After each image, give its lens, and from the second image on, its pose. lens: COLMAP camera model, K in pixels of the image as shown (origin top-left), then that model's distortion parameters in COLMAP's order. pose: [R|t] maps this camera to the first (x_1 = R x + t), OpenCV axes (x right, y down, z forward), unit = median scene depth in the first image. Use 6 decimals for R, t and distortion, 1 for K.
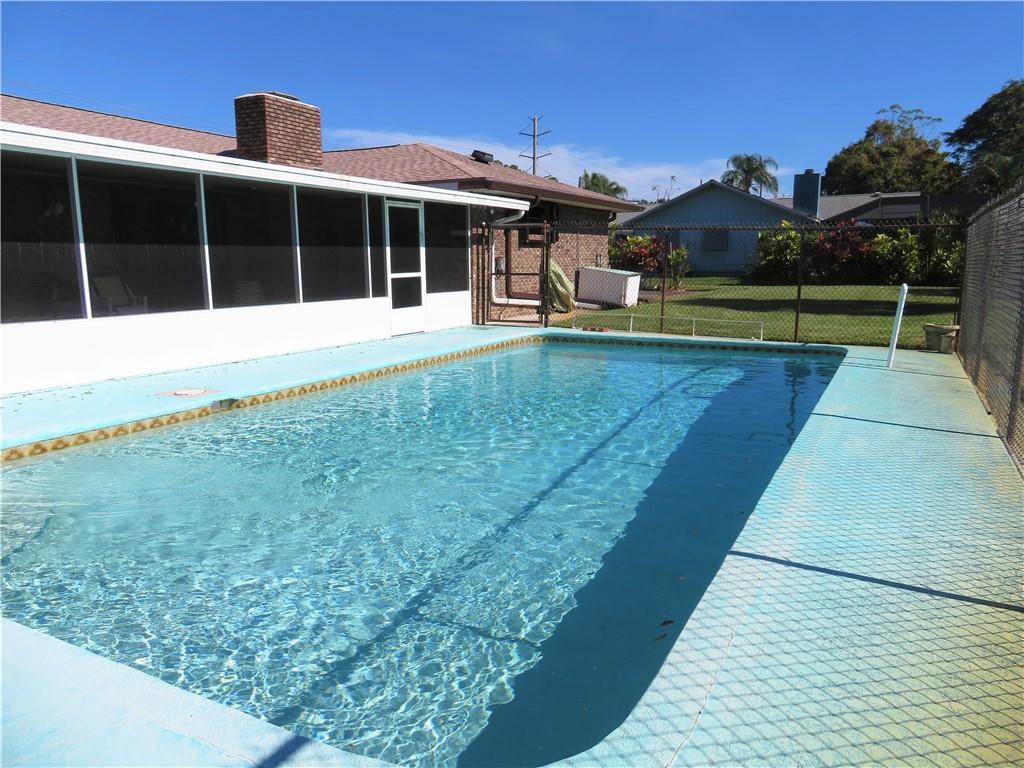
lens RADIAL K [[731.3, 0, 512.3], [0, 731.3, 385.2], [0, 0, 1]] dist [0.039916, 0.000227]
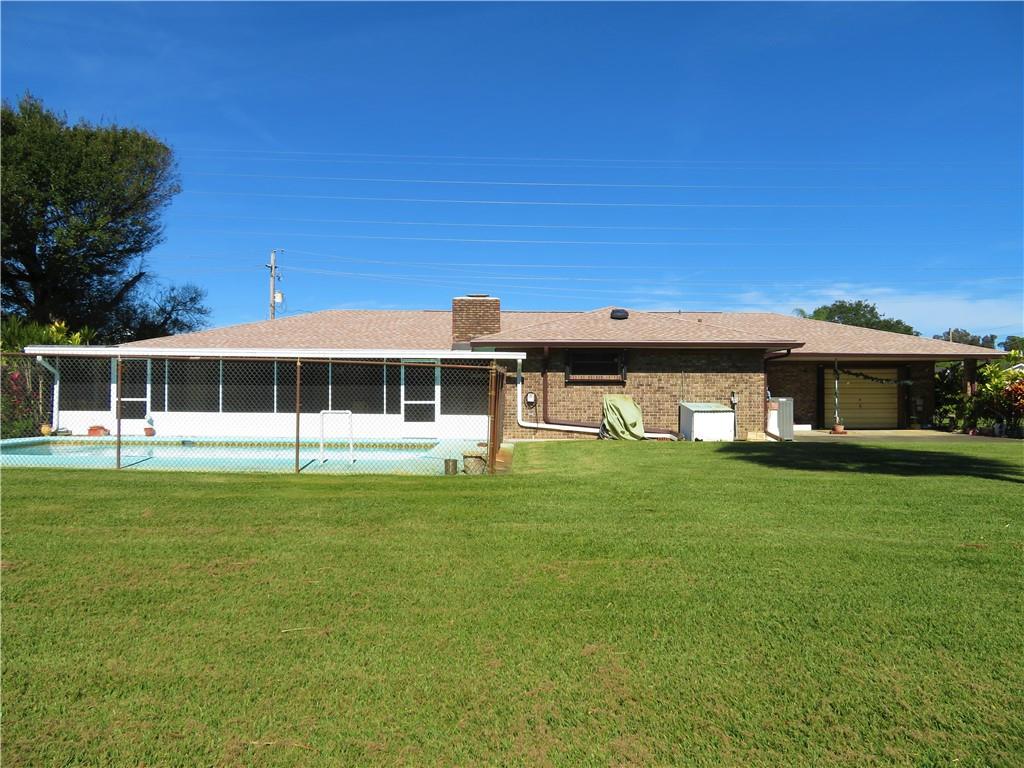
lens RADIAL K [[731.3, 0, 512.8], [0, 731.3, 382.6], [0, 0, 1]] dist [0.039916, 0.000227]
pose [[0.392113, 0.002566, -0.919913, 1.484805], [-0.165754, 0.983826, -0.067909, -0.119585], [0.904861, 0.179107, 0.386197, 0.558876]]
